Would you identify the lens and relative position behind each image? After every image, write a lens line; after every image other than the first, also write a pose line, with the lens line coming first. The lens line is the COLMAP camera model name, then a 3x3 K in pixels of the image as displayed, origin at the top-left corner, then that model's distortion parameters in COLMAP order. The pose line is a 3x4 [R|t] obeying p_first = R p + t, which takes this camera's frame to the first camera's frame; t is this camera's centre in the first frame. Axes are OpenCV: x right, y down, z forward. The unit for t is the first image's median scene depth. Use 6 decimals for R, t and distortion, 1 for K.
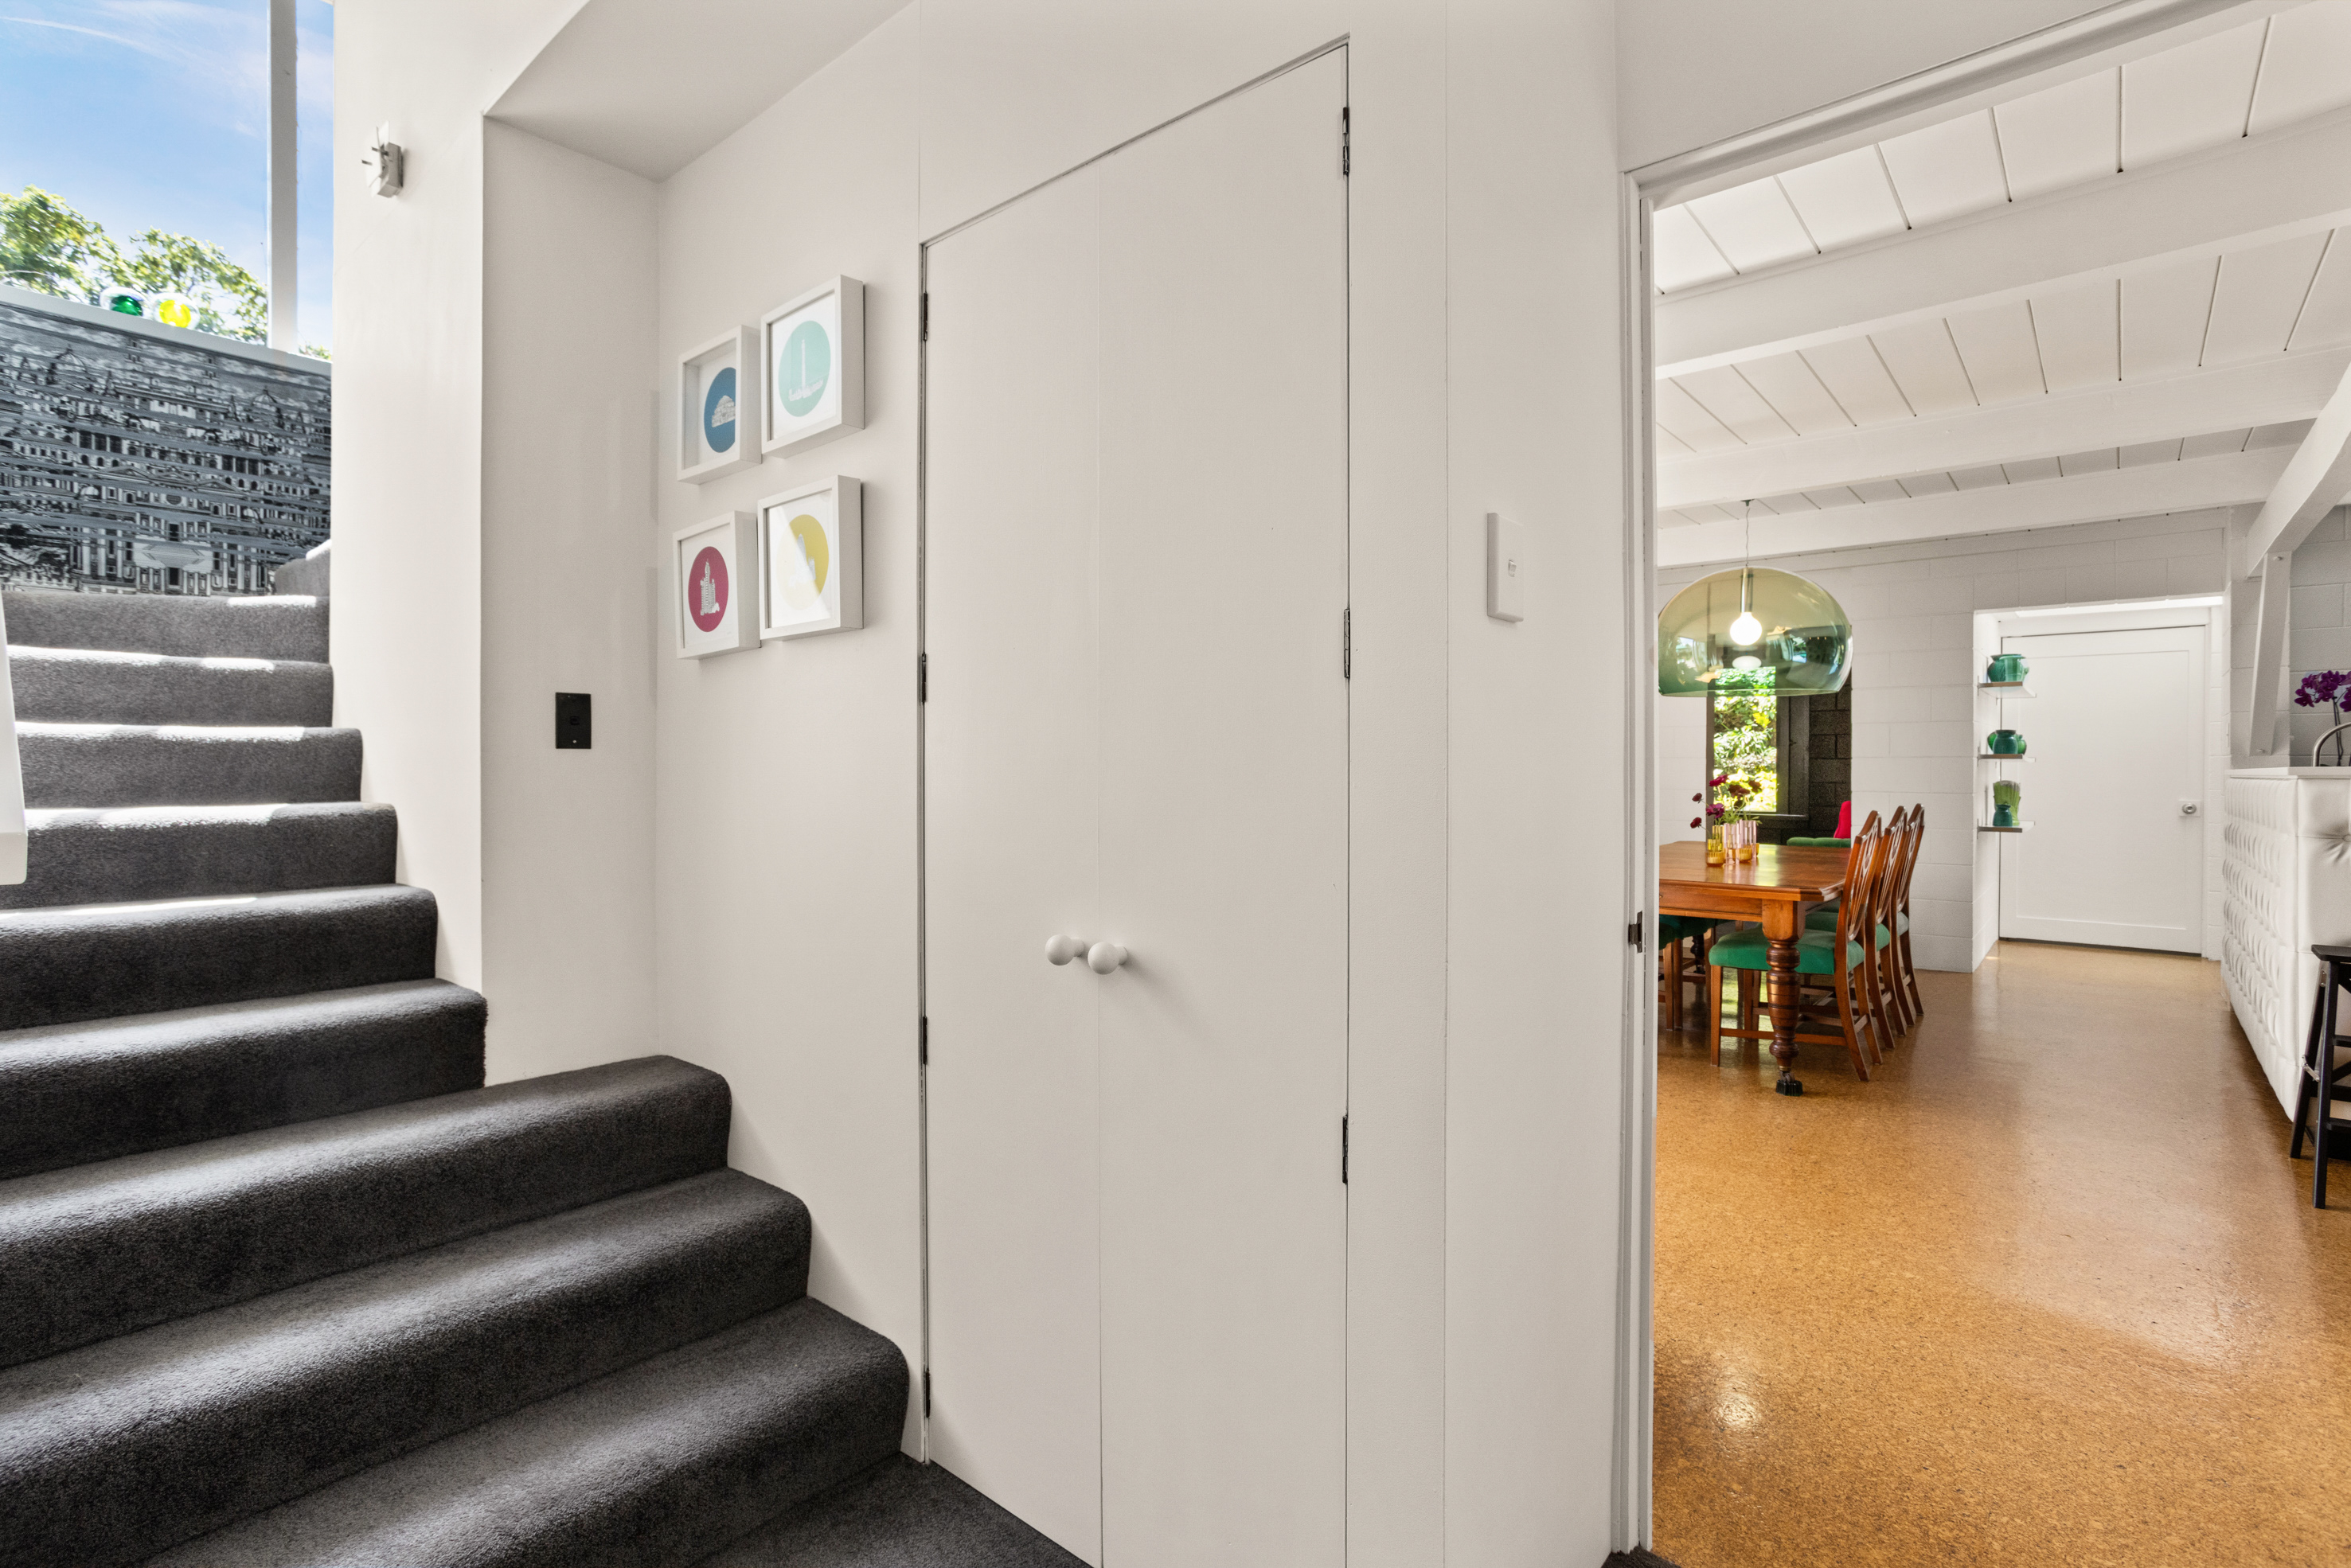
lens RADIAL K [[1137.8, 0, 1157.5], [0, 1137.8, 765.3], [0, 0, 1]] dist [-0.027187, 0.013833]
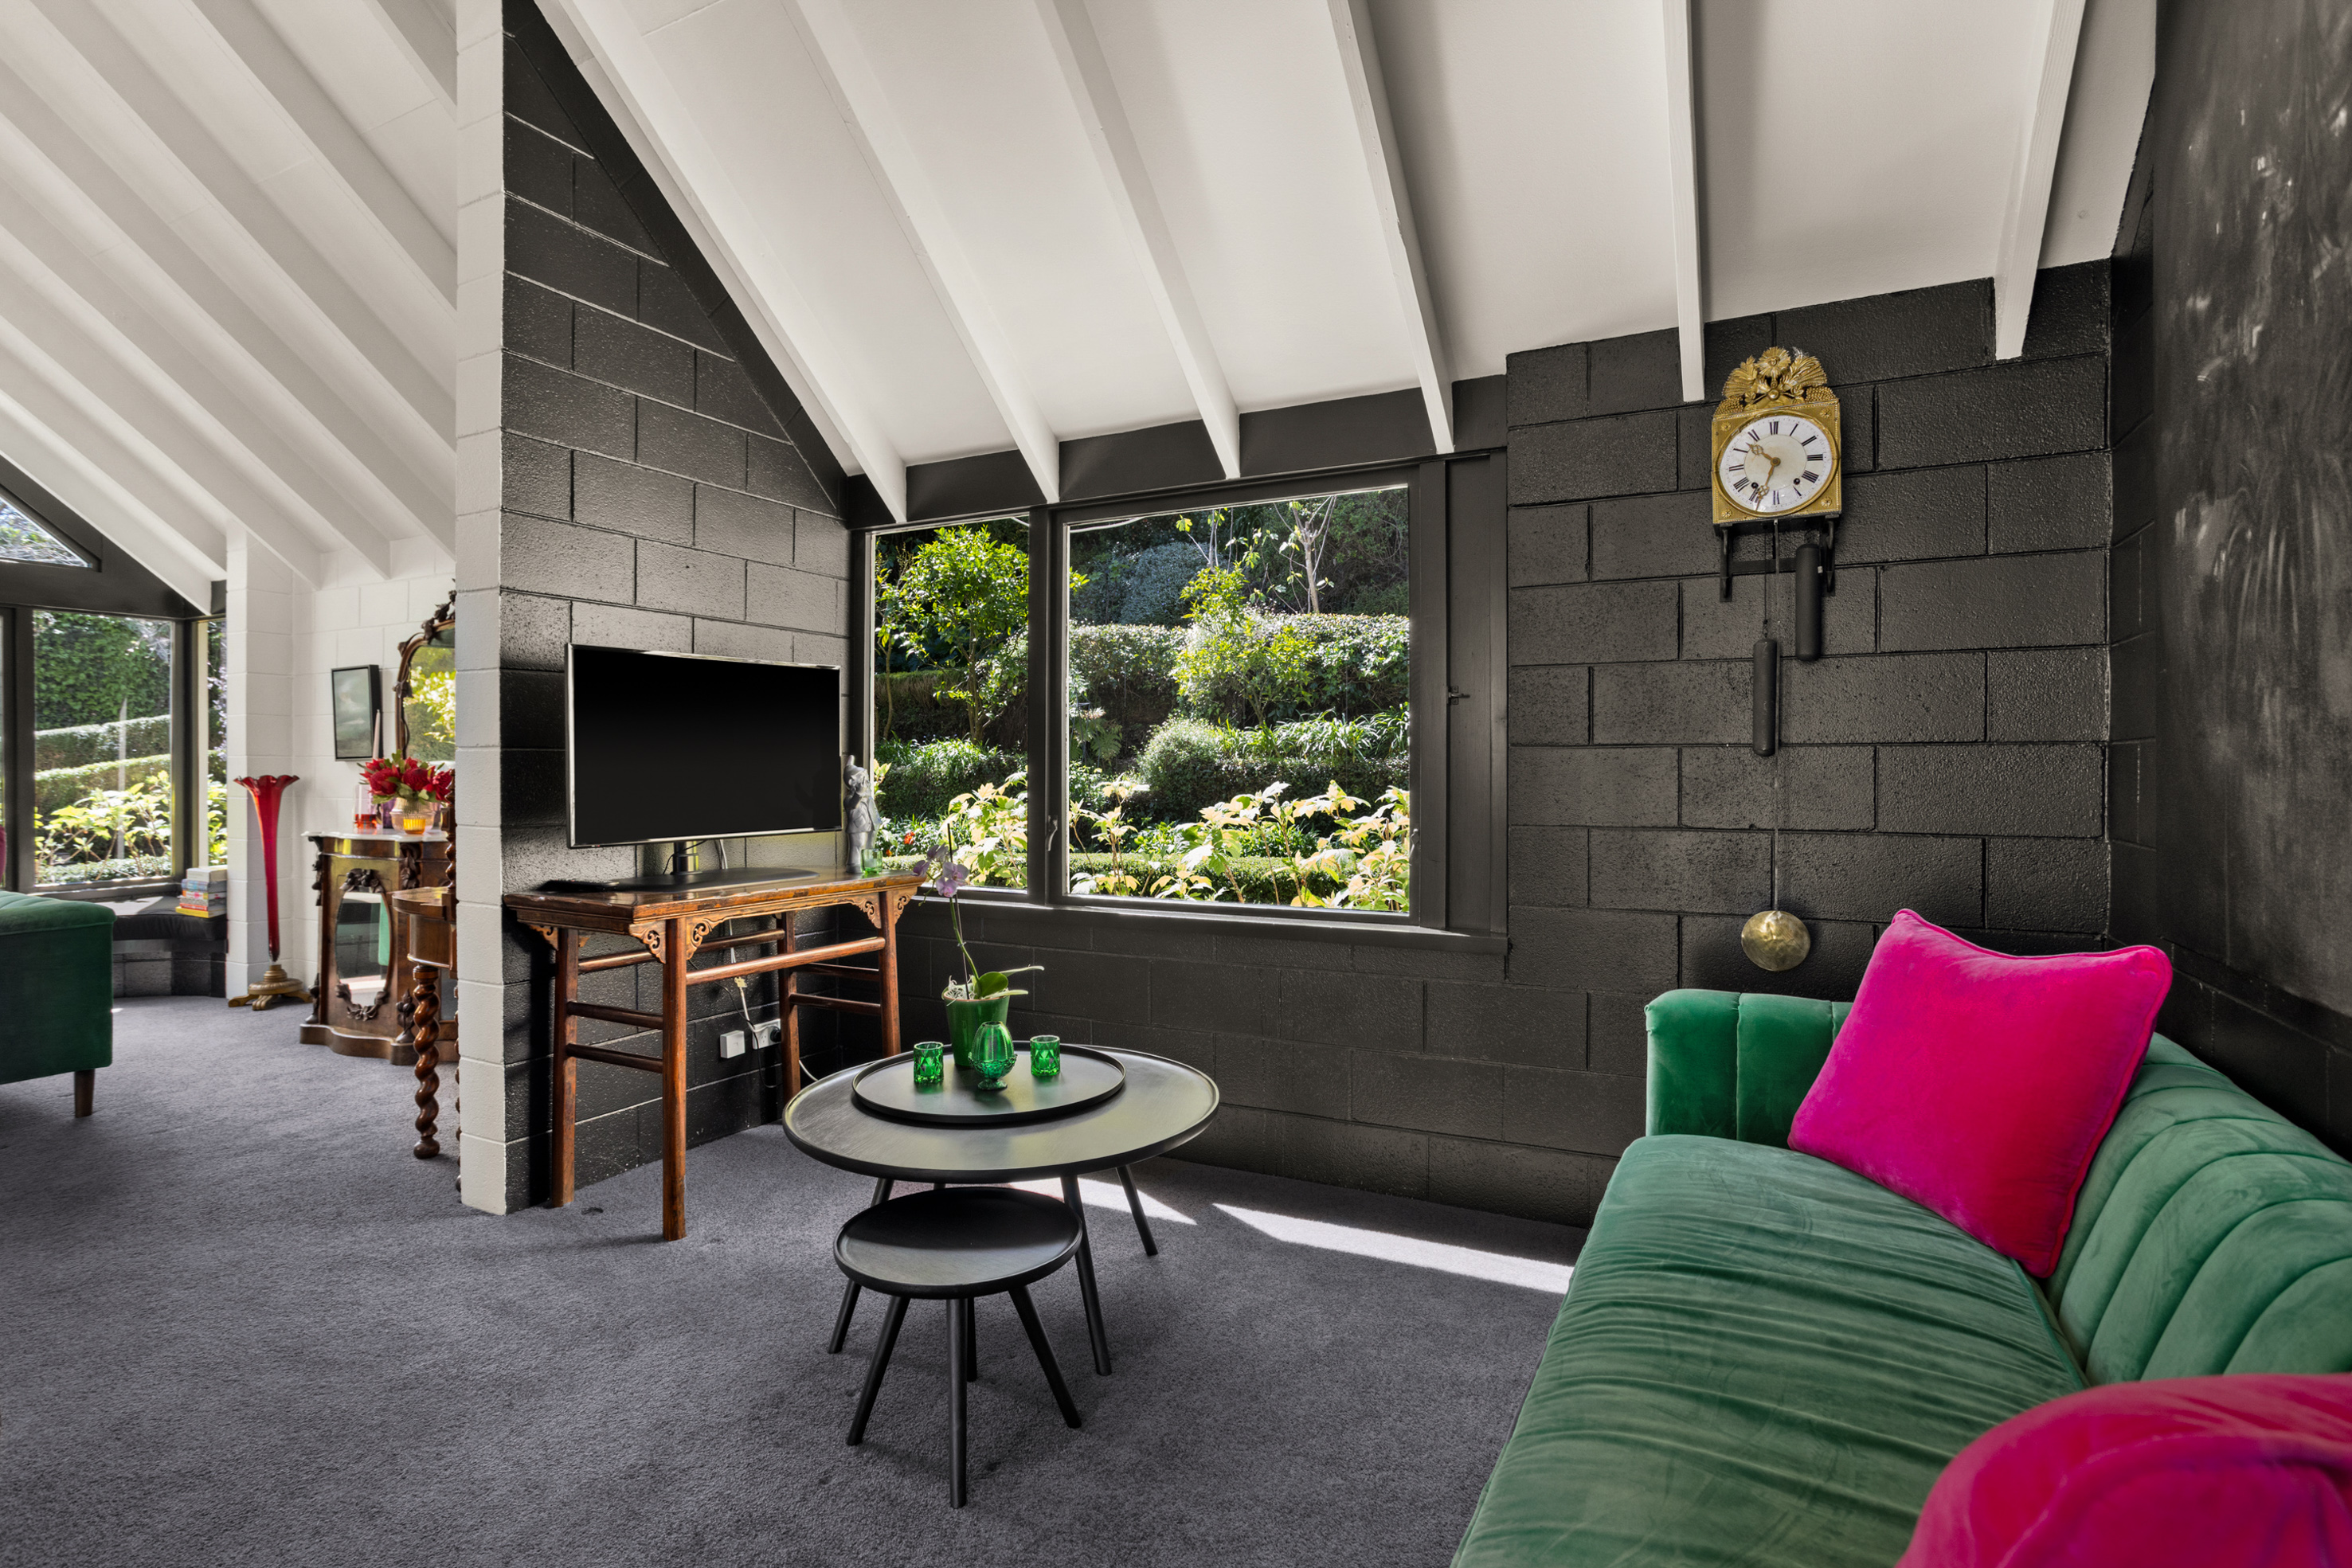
lens RADIAL K [[1138.3, 0, 1167.0], [0, 1138.3, 773.1], [0, 0, 1]] dist [-0.027187, 0.013833]
pose [[0.972584, -0.004898, 0.232501, 0.675390], [0.004694, 0.999988, 0.001431, 0.000969], [-0.232506, -0.000300, 0.972595, 1.173007]]
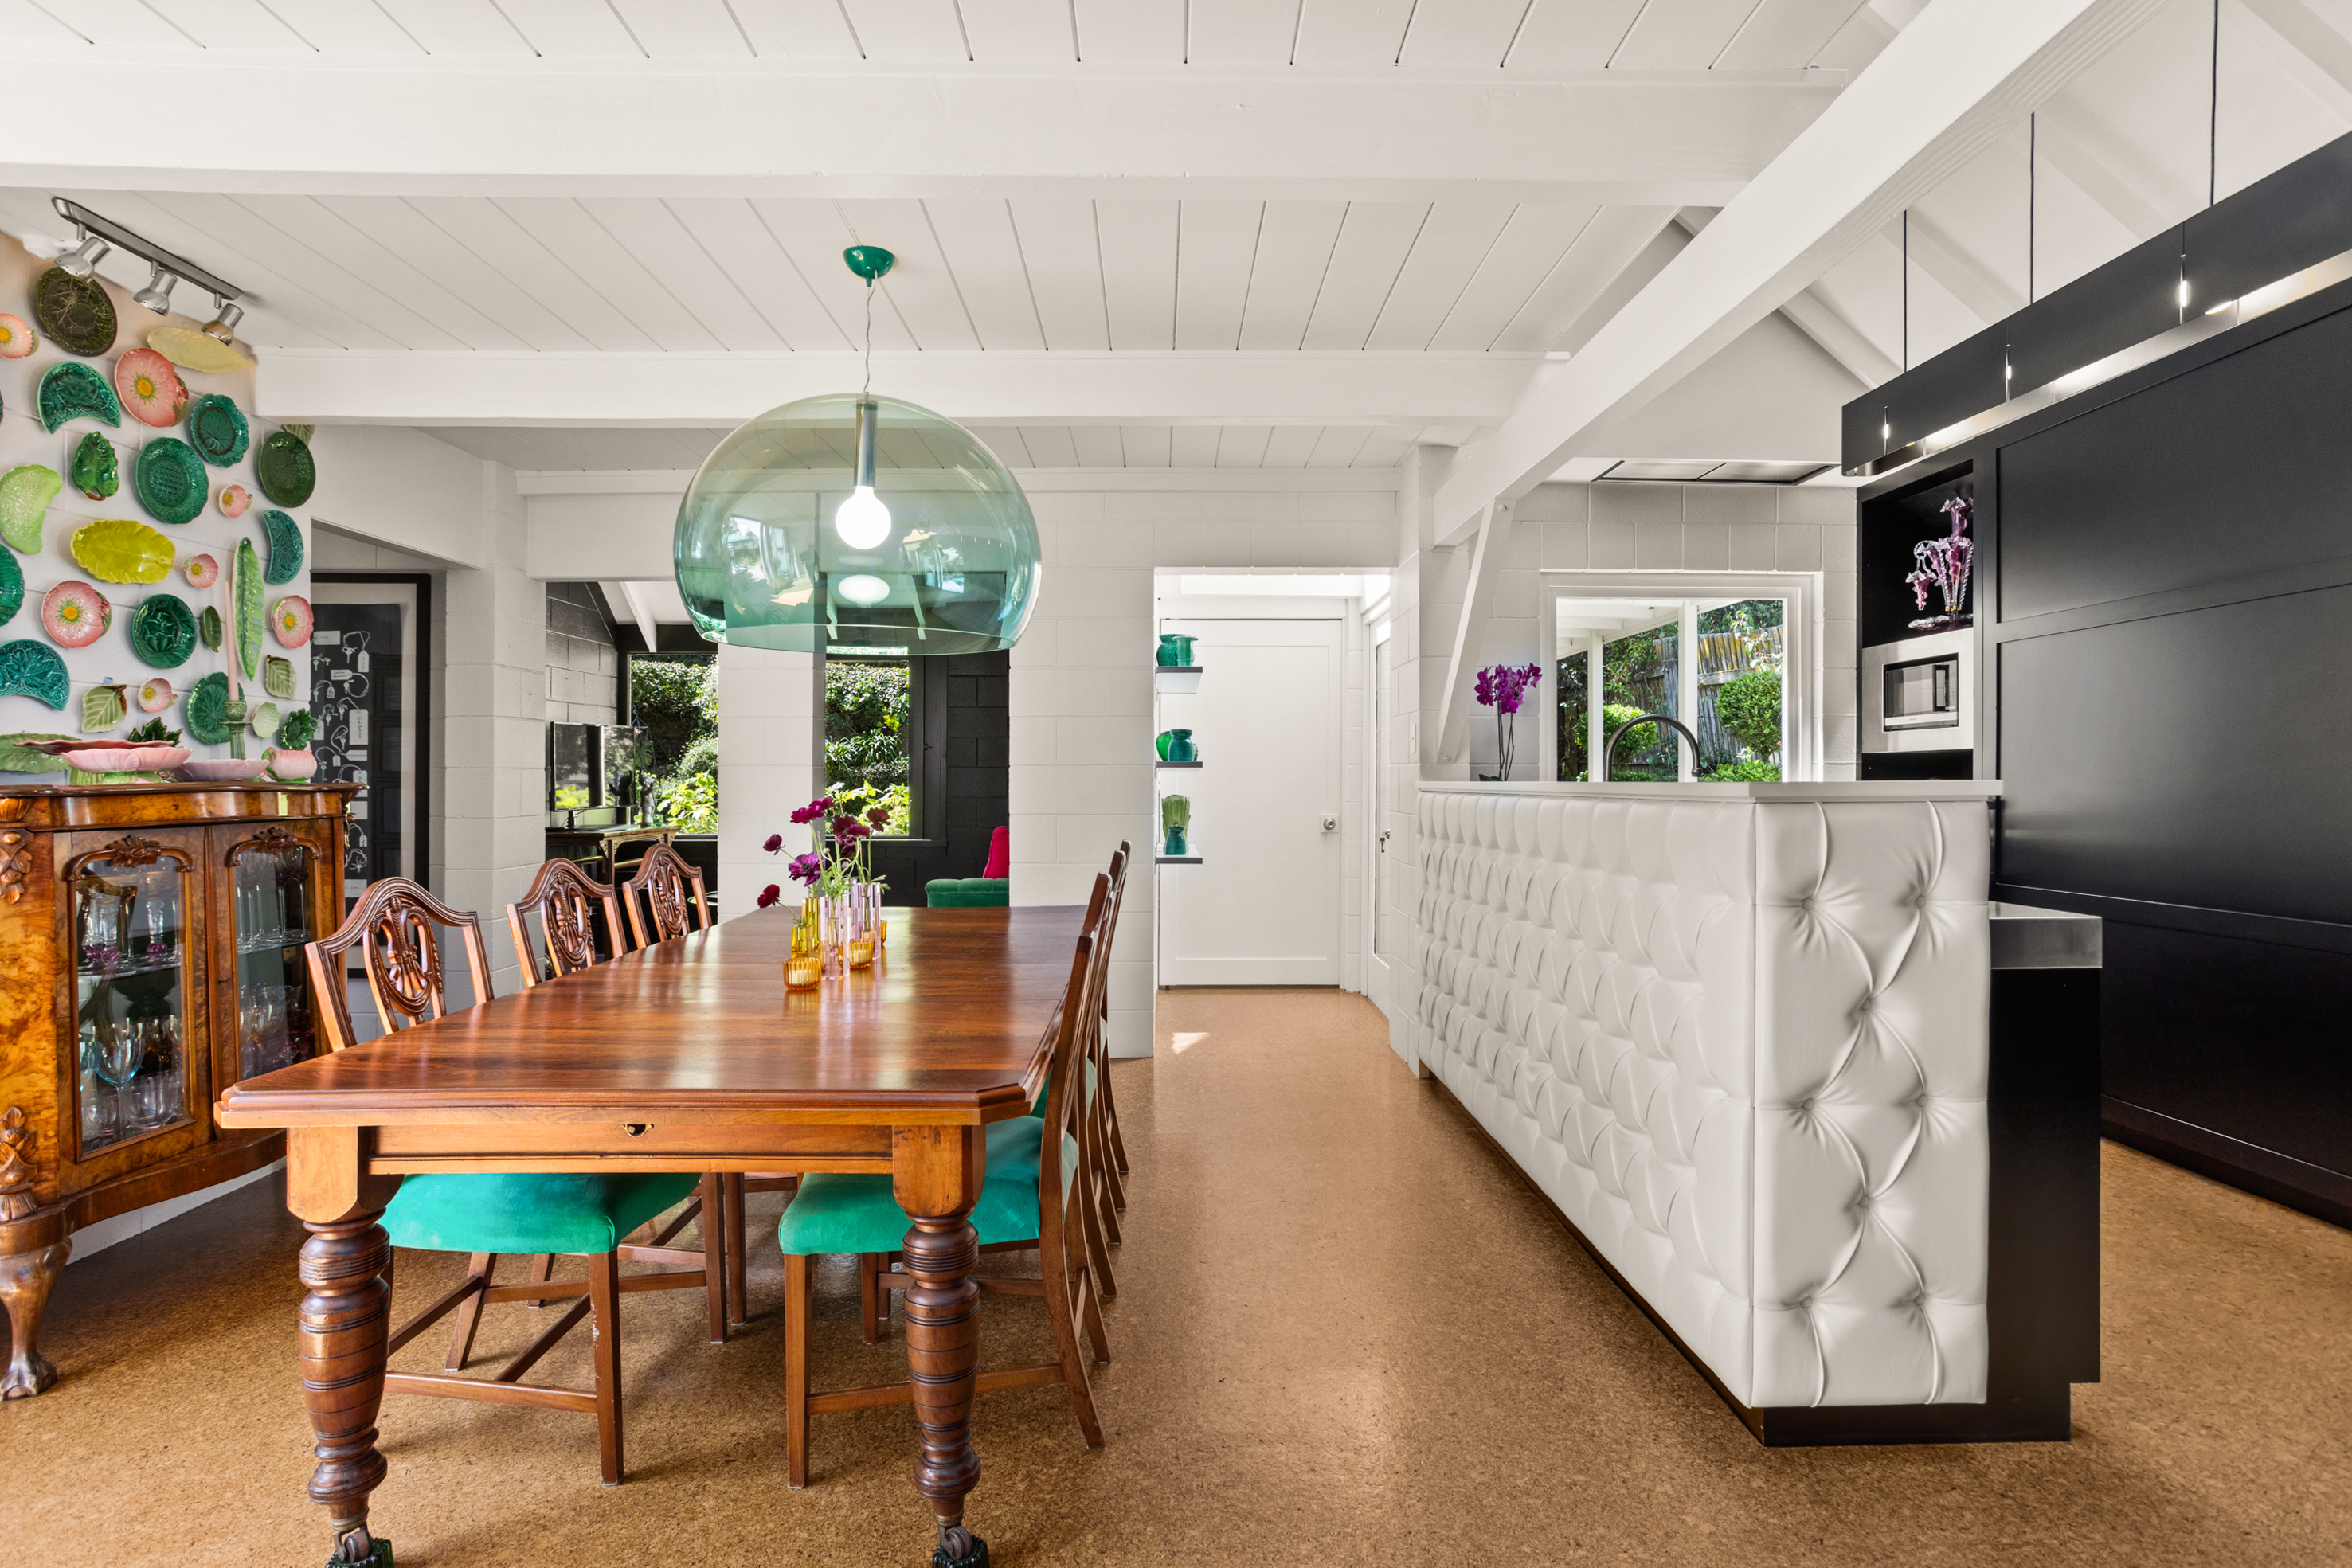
lens RADIAL K [[1195.3, 0, 1178.1], [0, 1195.3, 764.2], [0, 0, 1]] dist [-0.017936, 0.013845]
pose [[0.748204, 0.001713, 0.663467, 0.229652], [0.003987, 0.999967, -0.007078, -0.002639], [-0.663457, 0.007941, 0.748172, 0.427890]]
